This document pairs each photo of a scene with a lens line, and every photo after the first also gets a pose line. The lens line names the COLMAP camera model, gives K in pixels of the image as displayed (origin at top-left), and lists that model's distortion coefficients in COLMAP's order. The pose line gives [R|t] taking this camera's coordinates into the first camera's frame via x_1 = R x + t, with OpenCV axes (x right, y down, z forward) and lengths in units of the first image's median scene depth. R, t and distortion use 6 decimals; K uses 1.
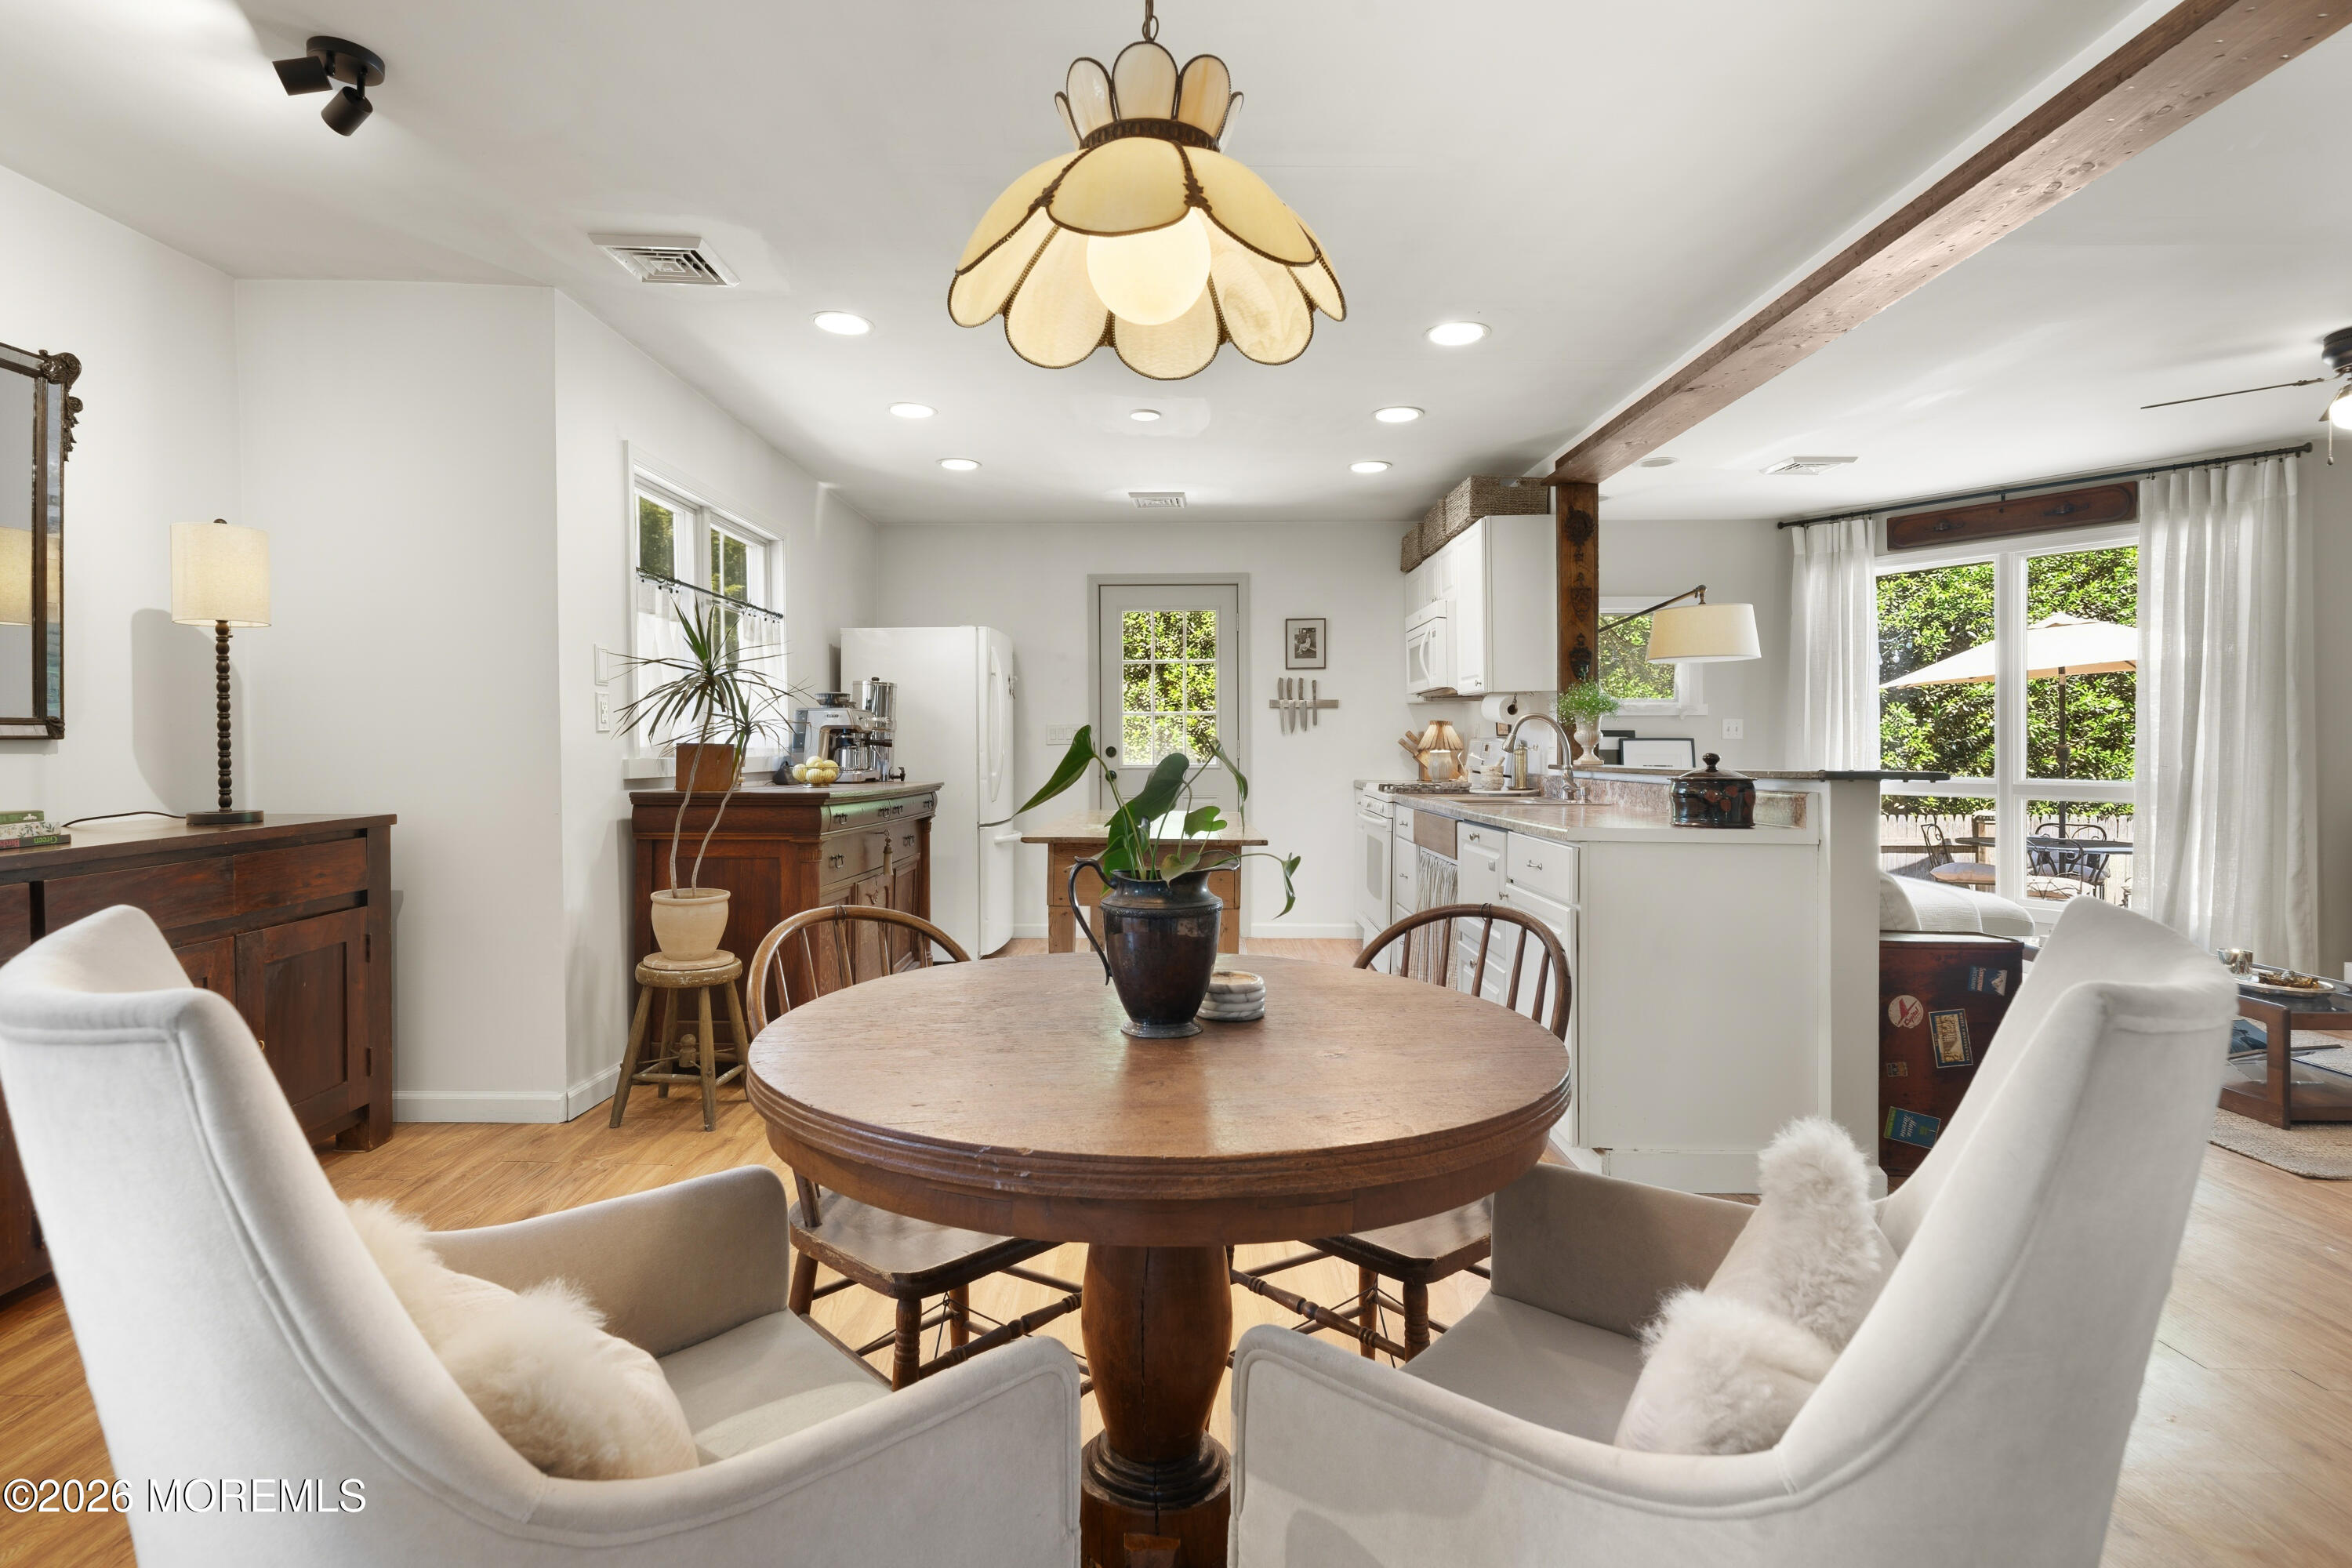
lens RADIAL K [[1097.6, 0, 1159.4], [0, 1097.6, 740.5], [0, 0, 1]] dist [0.001398, 0.000039]
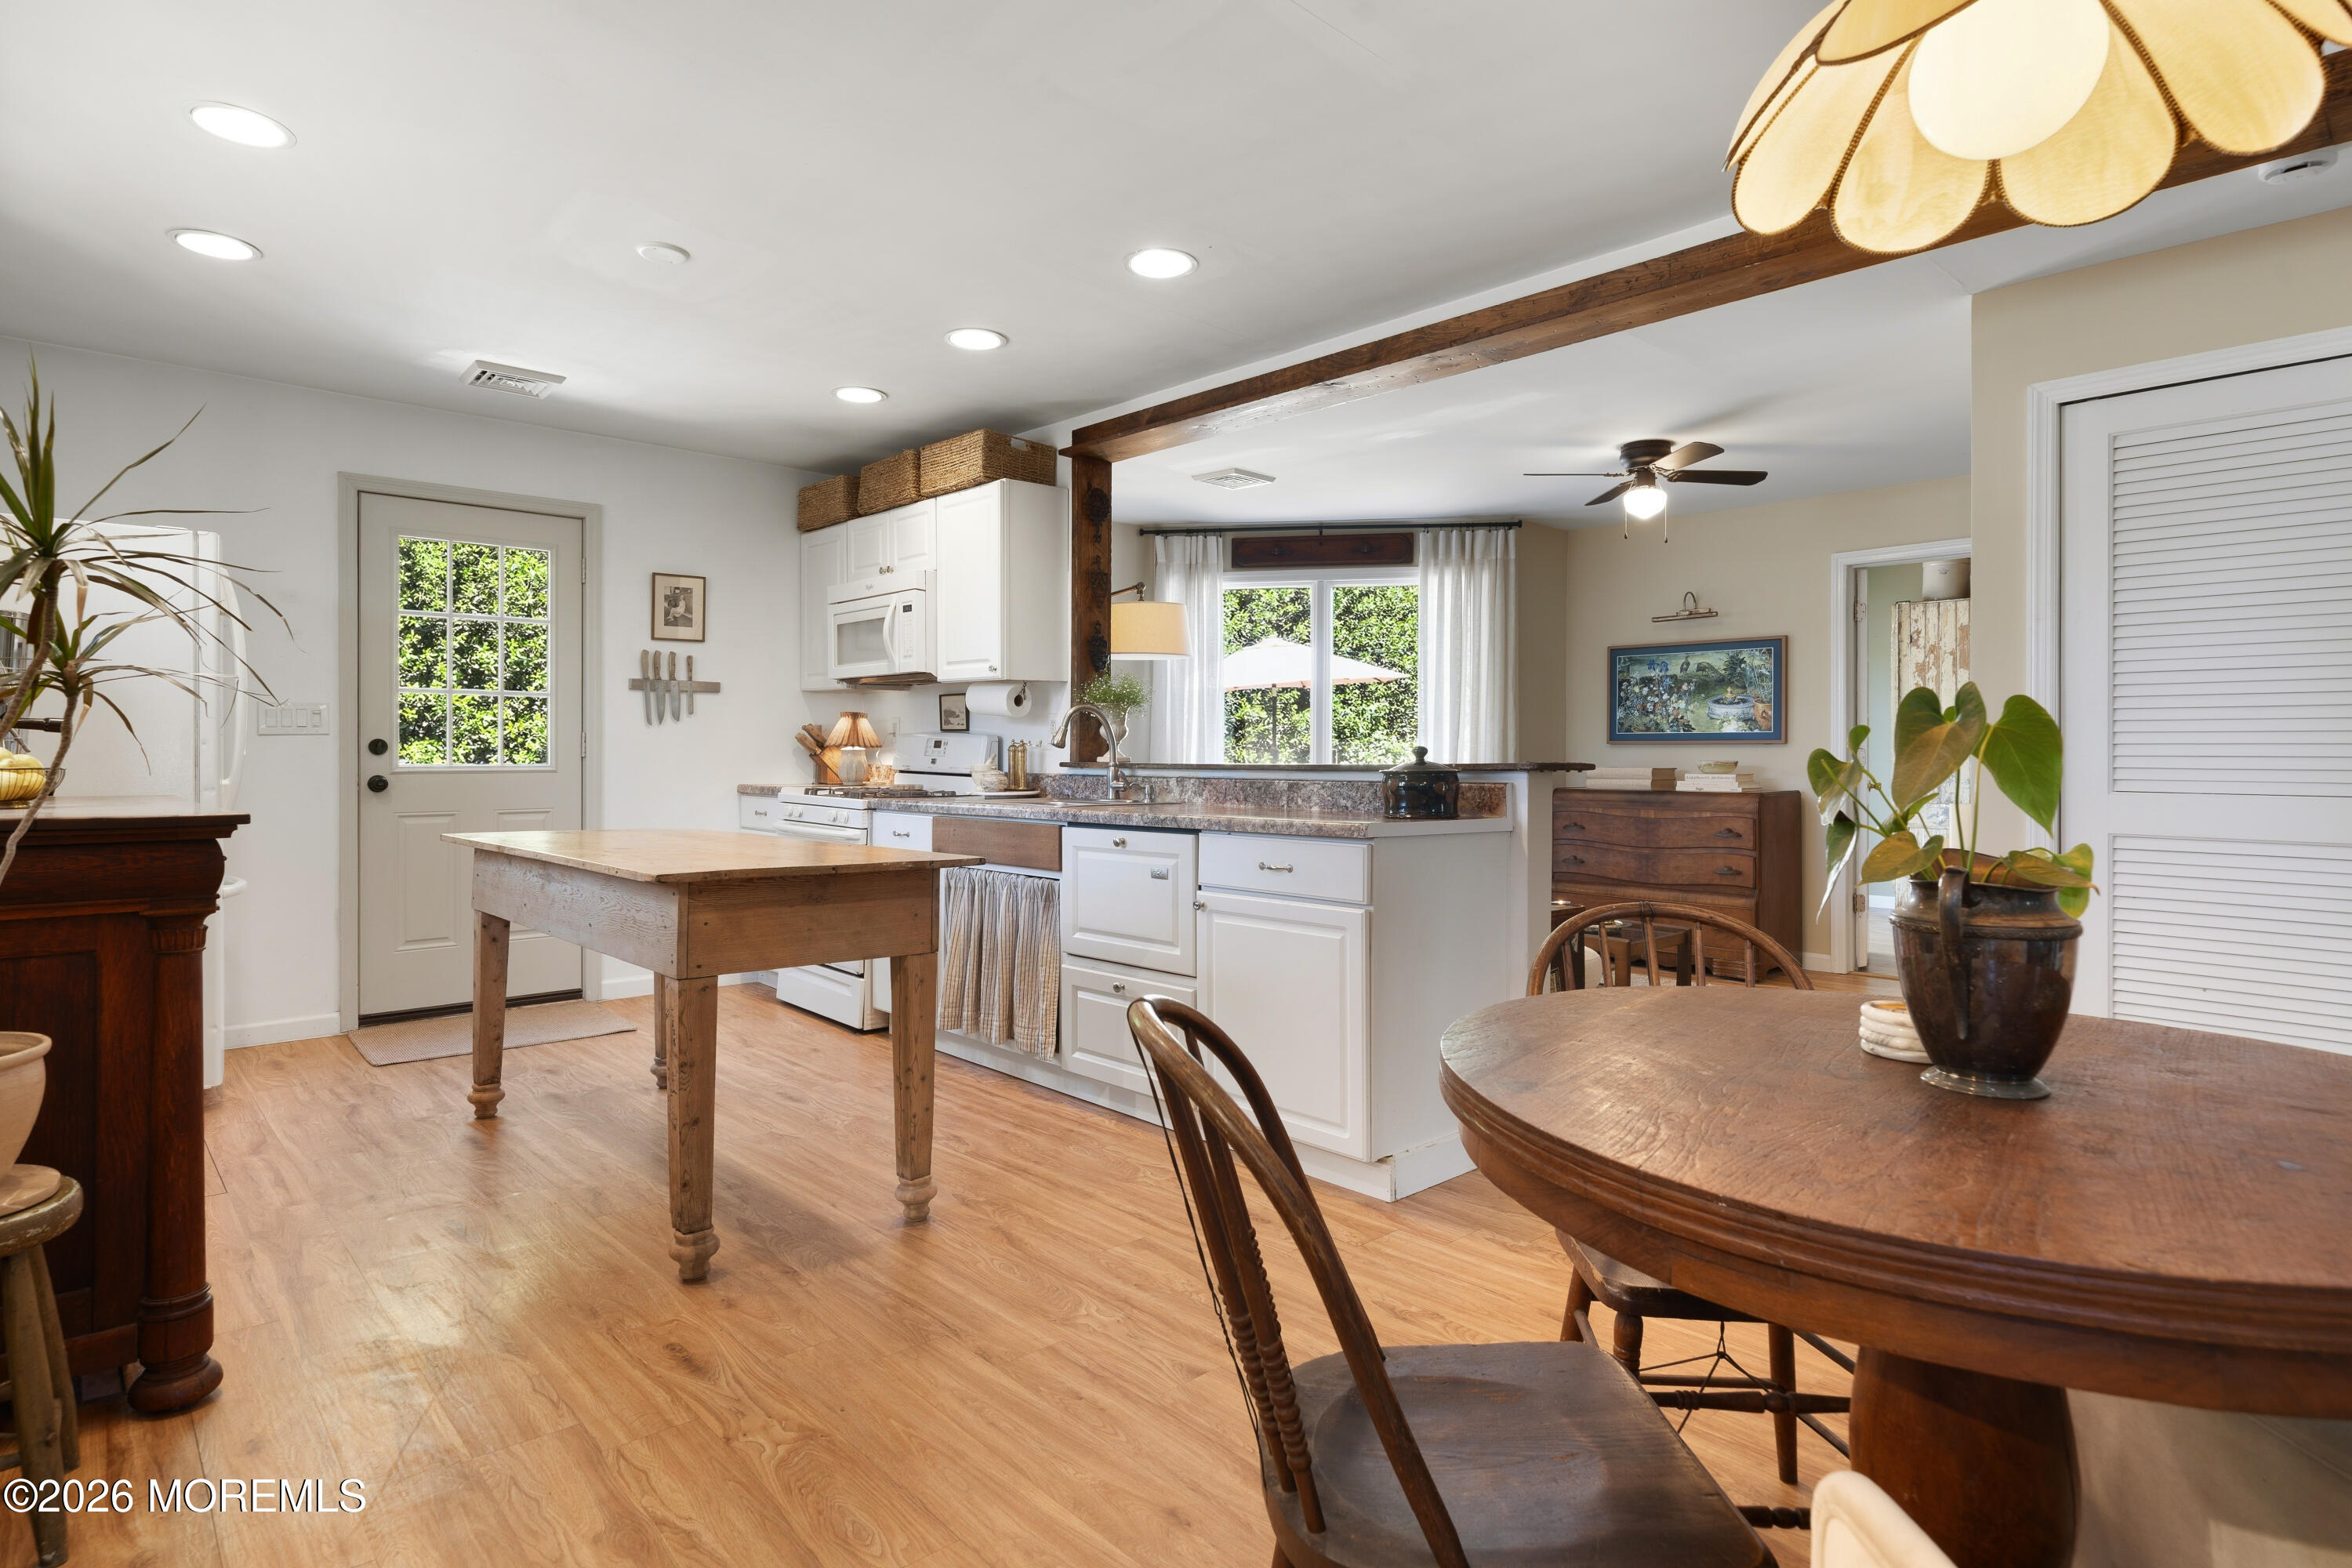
lens RADIAL K [[1204.1, 0, 1135.9], [0, 1204.1, 760.2], [0, 0, 1]] dist [-0.003799, 0.001726]
pose [[0.736827, -0.000199, 0.676082, -0.231820], [-0.009054, 0.999907, 0.010161, 0.008098], [-0.676021, -0.013608, 0.736757, 0.186321]]
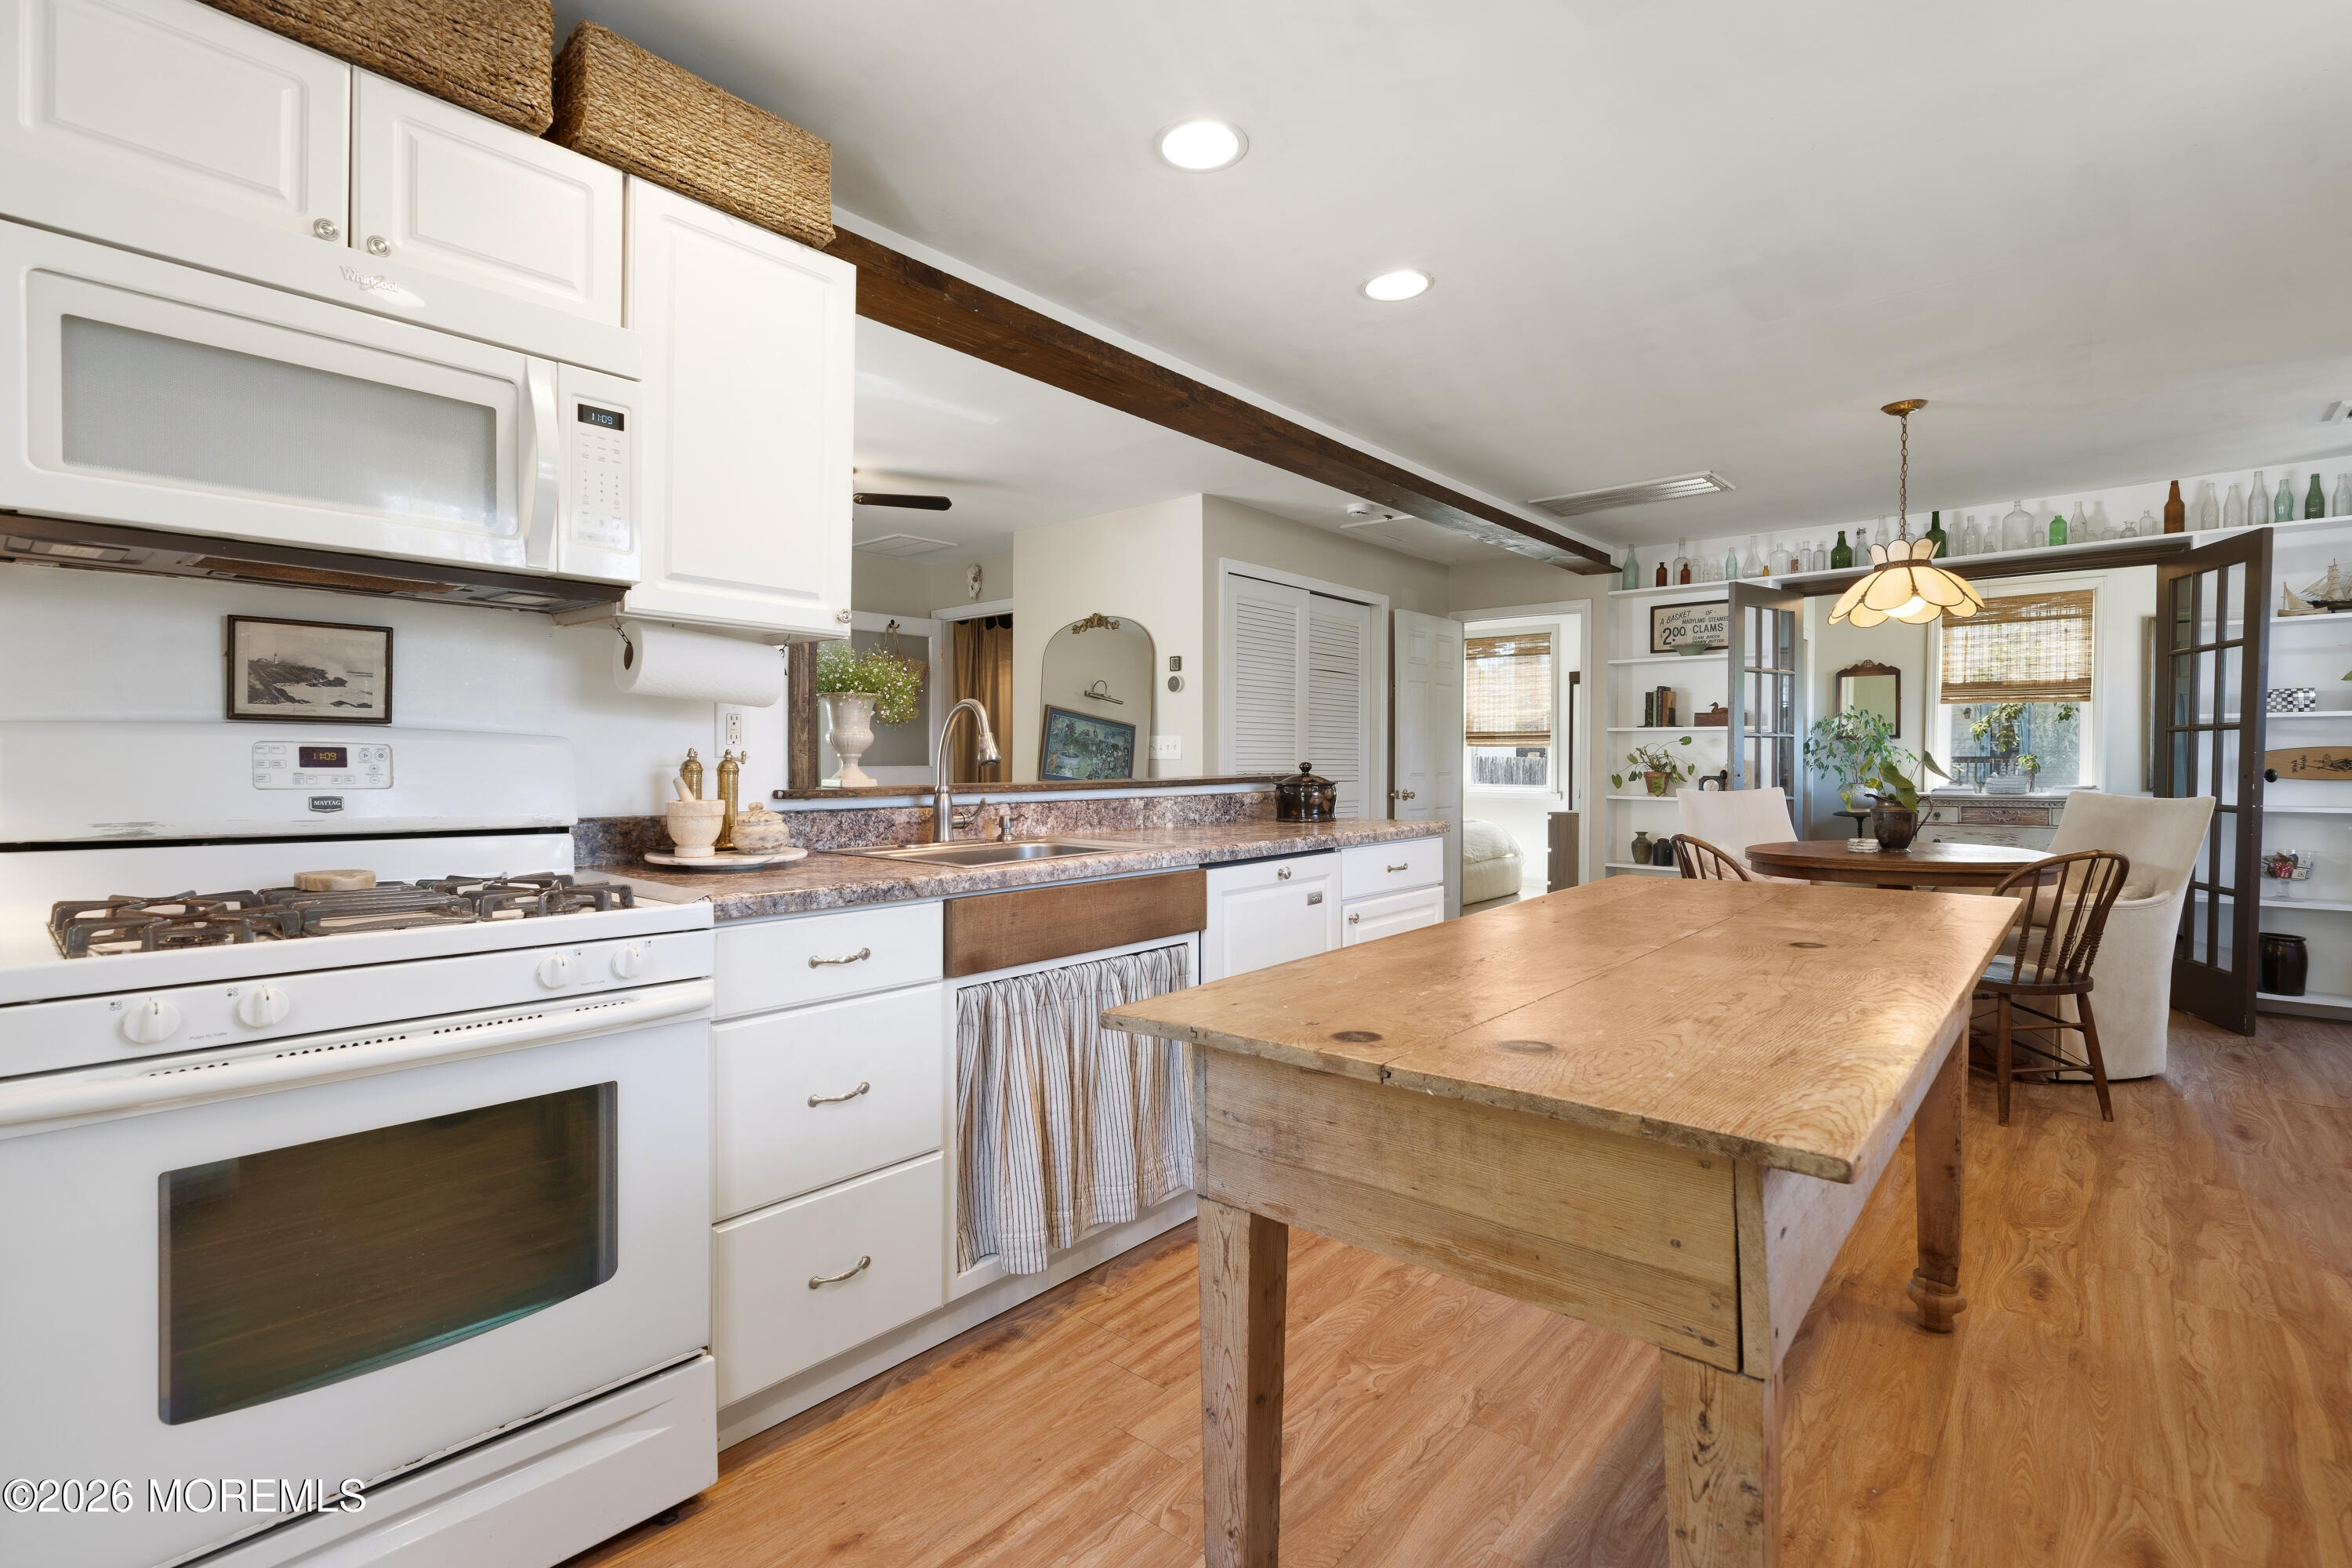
lens RADIAL K [[1097.6, 0, 1170.0], [0, 1097.6, 769.6], [0, 0, 1]] dist [0.001398, 0.000039]
pose [[-0.768224, -0.007226, 0.640140, -0.093113], [-0.005181, 0.999974, 0.005070, 0.007505], [-0.640160, 0.000578, -0.768241, 1.077276]]
